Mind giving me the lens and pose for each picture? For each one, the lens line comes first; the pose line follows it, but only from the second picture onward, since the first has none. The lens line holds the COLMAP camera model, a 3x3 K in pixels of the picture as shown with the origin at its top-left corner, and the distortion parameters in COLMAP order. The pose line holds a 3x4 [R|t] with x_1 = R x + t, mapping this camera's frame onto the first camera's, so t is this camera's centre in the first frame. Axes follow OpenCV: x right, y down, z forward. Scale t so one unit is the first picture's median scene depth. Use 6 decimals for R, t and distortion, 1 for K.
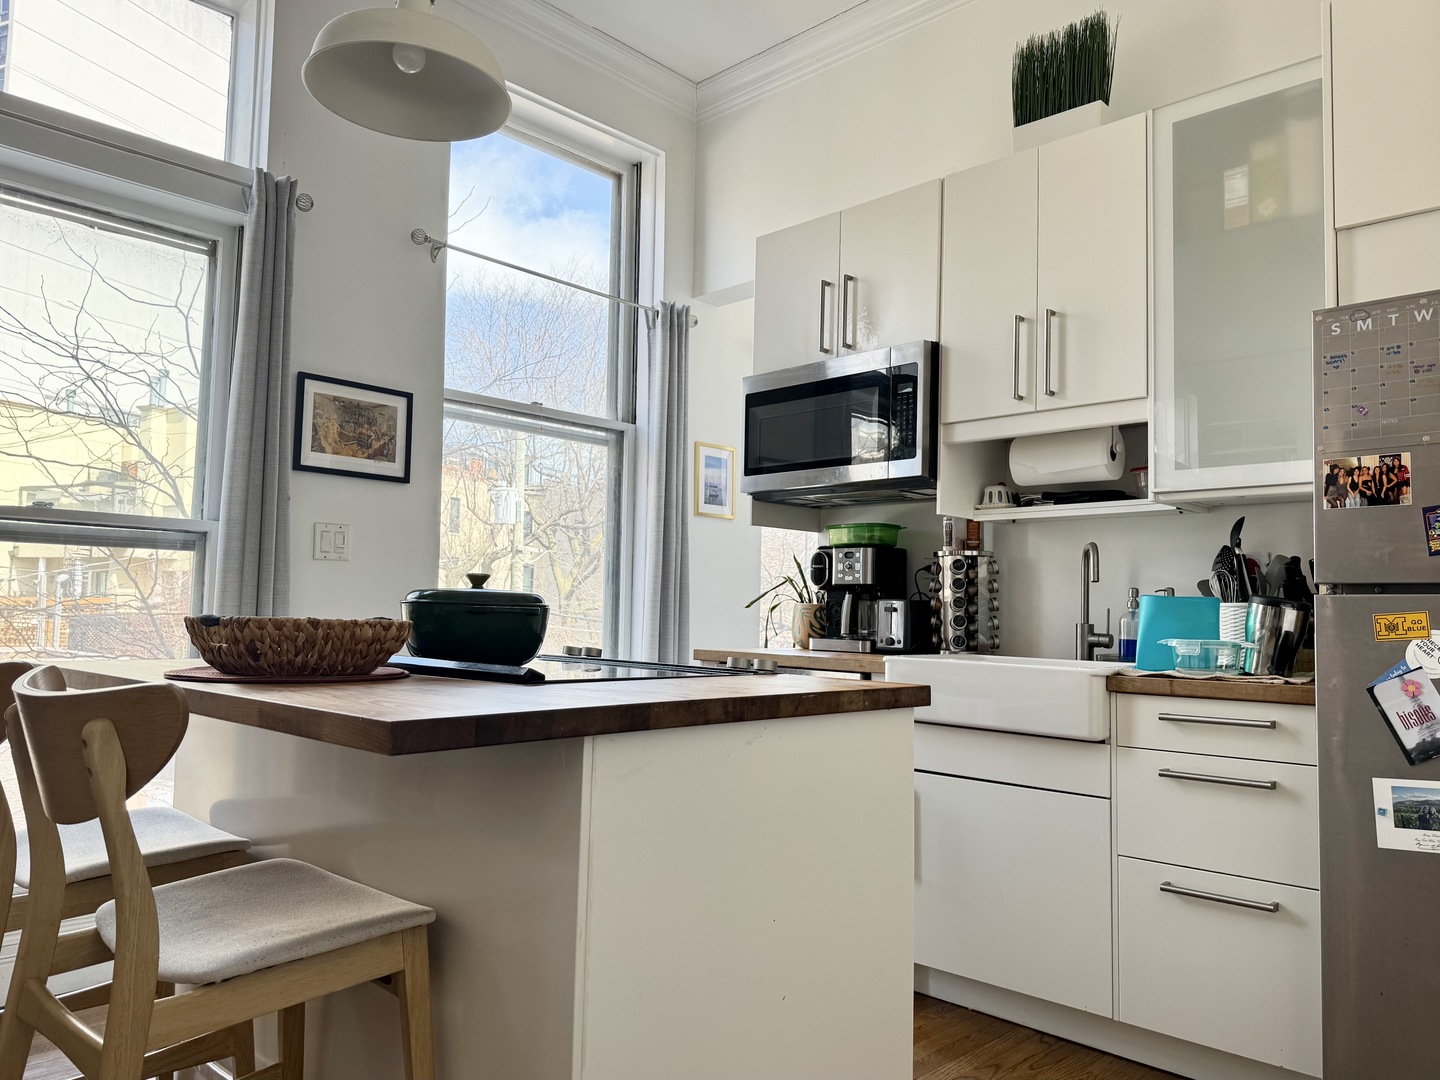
lens RADIAL K [[1048.3, 0, 720.0], [0, 1048.3, 540.0], [0, 0, 1]] dist [0.006042, -0.003593]
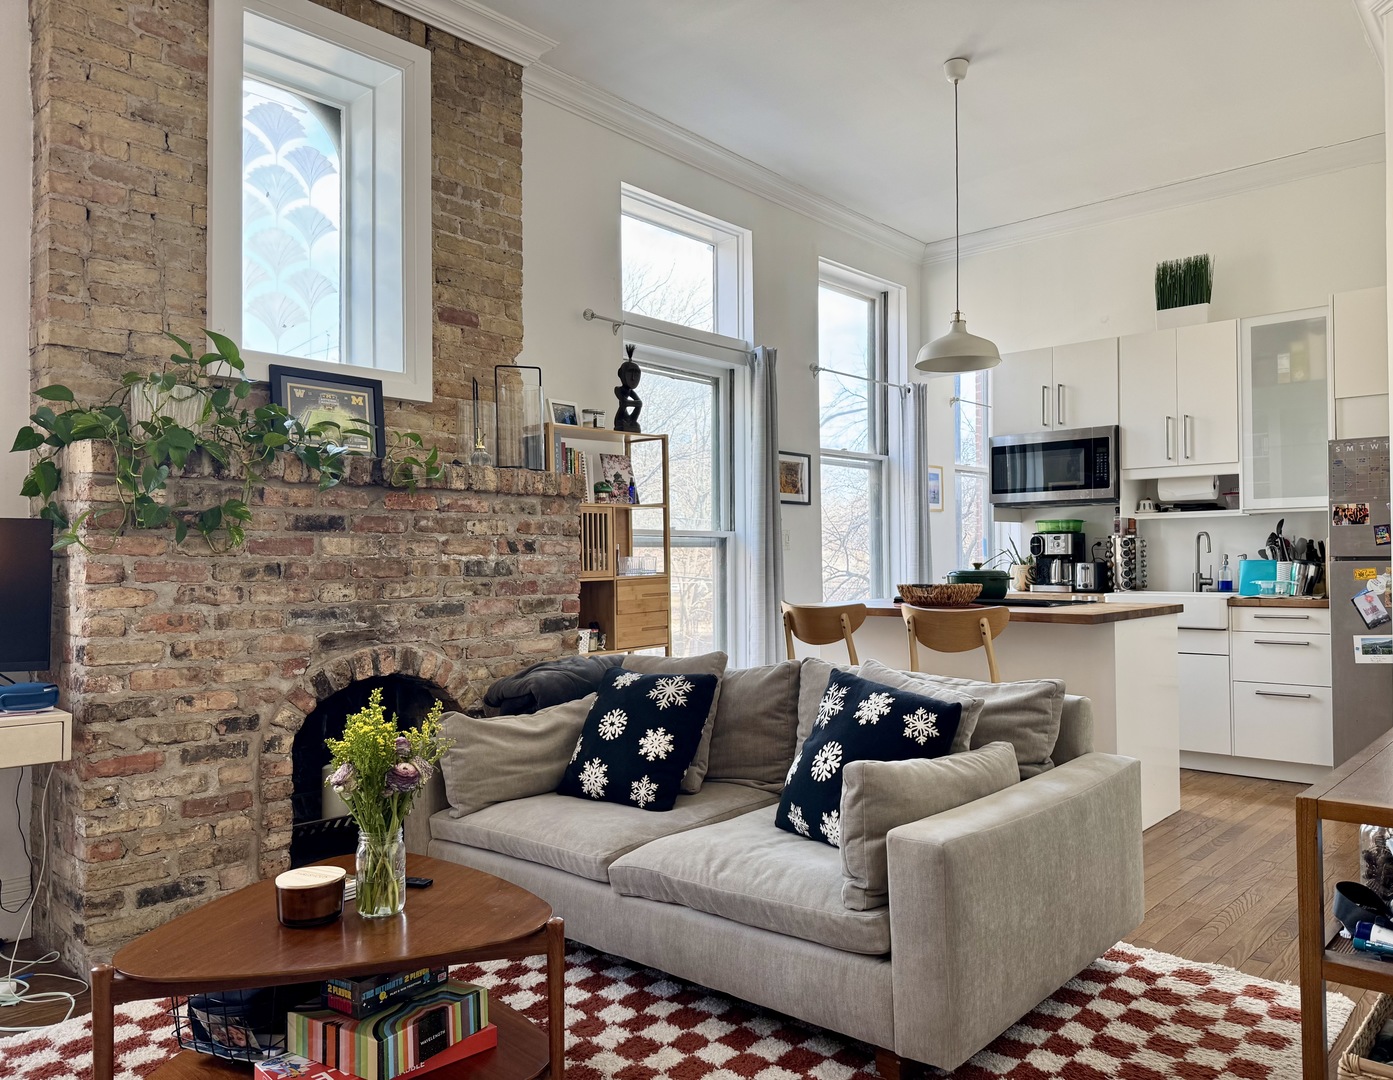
lens RADIAL K [[1046.8, 0, 696.5], [0, 1046.8, 540.0], [0, 0, 1]] dist [-0.005011, -0.004188]
pose [[0.998813, -0.031815, 0.036890, -0.663196], [0.029762, 0.998047, 0.054926, -0.117782], [-0.038565, -0.053763, 0.997809, -0.909178]]
